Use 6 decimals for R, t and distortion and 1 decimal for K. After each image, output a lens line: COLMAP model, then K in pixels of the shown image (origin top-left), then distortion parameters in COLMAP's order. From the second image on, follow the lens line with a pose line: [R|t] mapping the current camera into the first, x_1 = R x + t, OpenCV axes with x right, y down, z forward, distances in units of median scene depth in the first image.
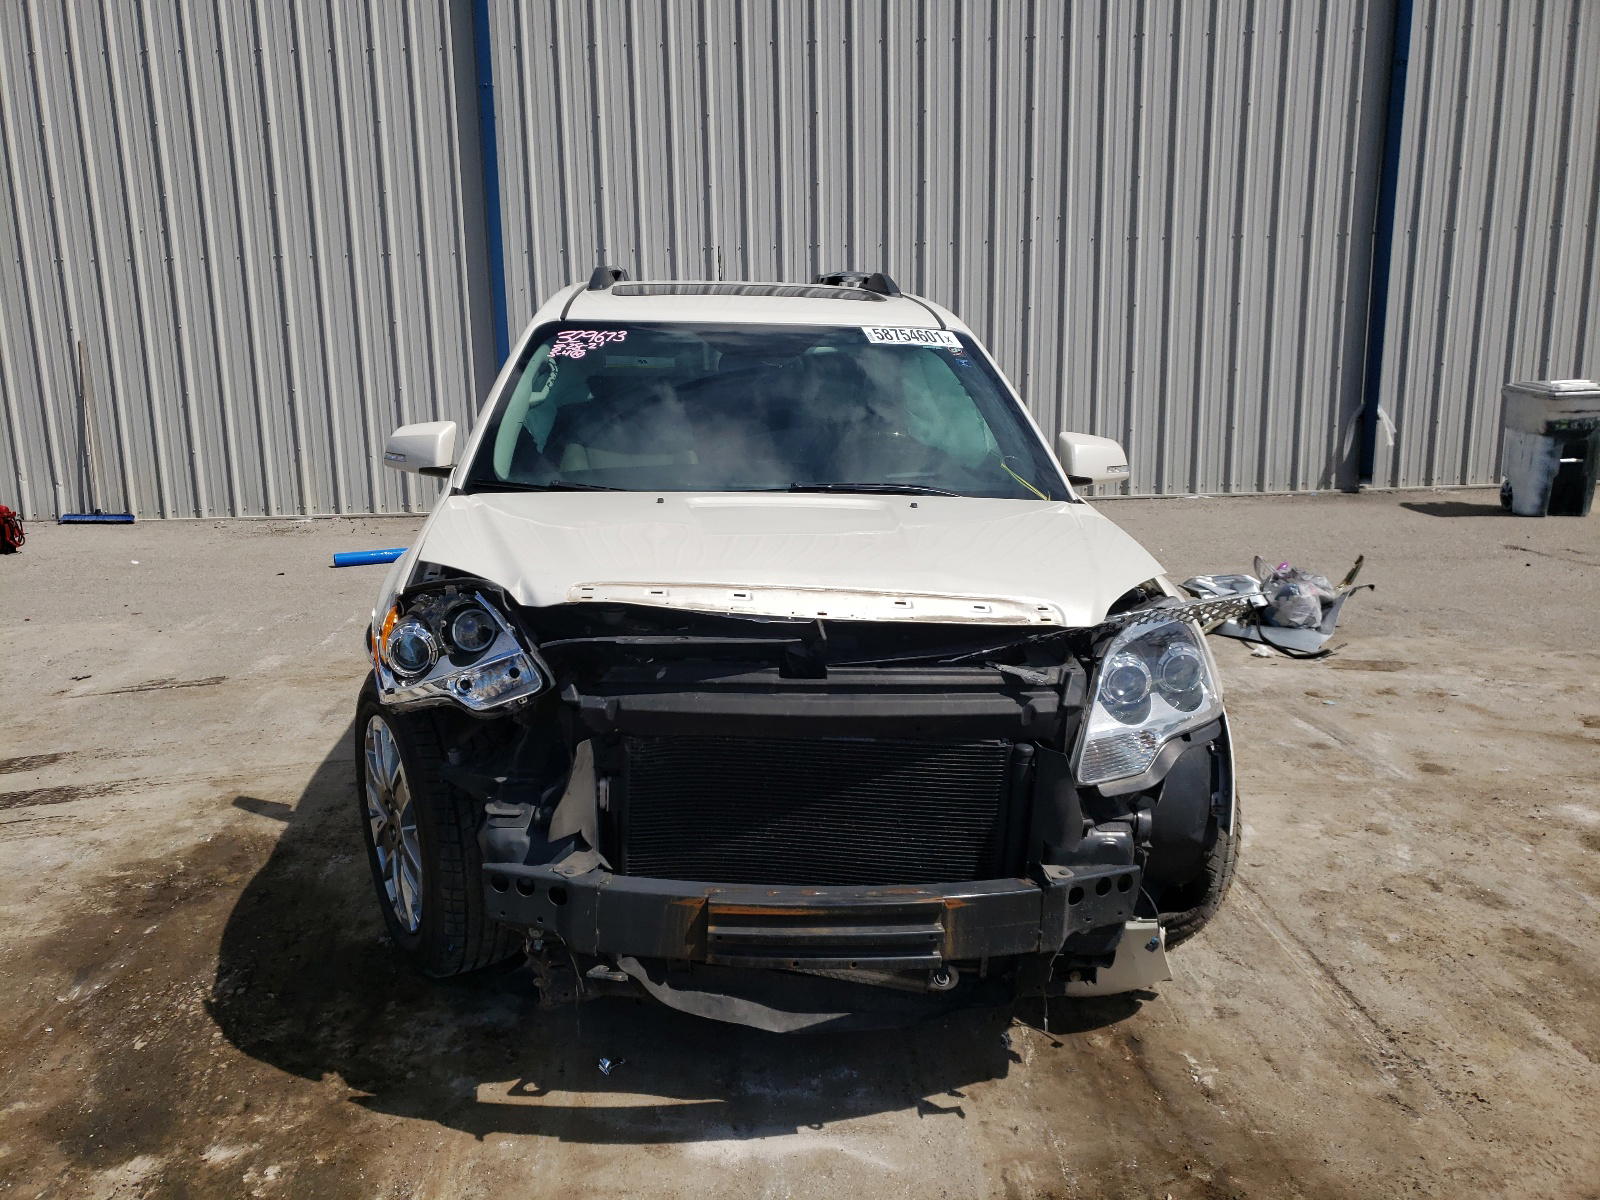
lens RADIAL K [[1276.7, 0, 800.0], [0, 1276.7, 600.0], [0, 0, 1]] dist [0.002032, 0.003614]
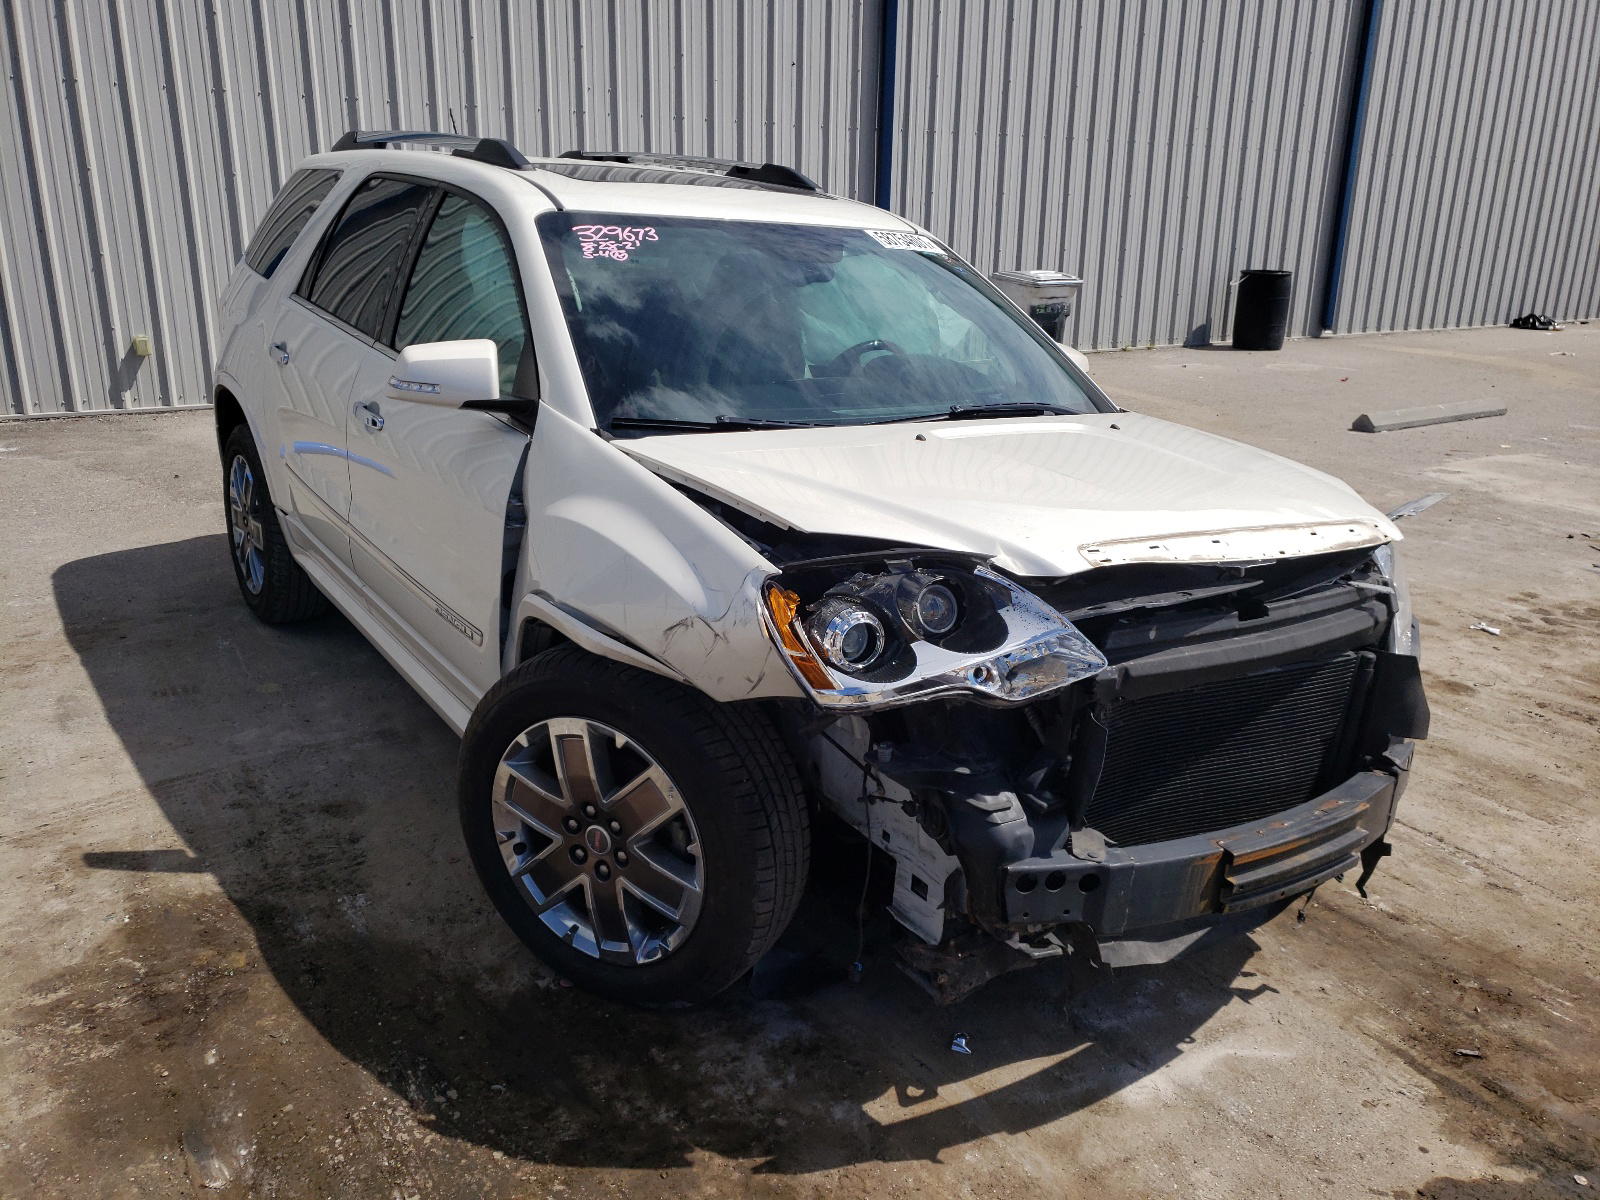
lens RADIAL K [[1250.4, 0, 800.0], [0, 1250.4, 600.0], [0, 0, 1]] dist [0.005085, 0.005312]
pose [[0.857706, -0.117787, 0.500466, -0.654793], [0.064106, 0.990308, 0.123208, -0.079961], [-0.510128, -0.073593, 0.856944, 0.281881]]
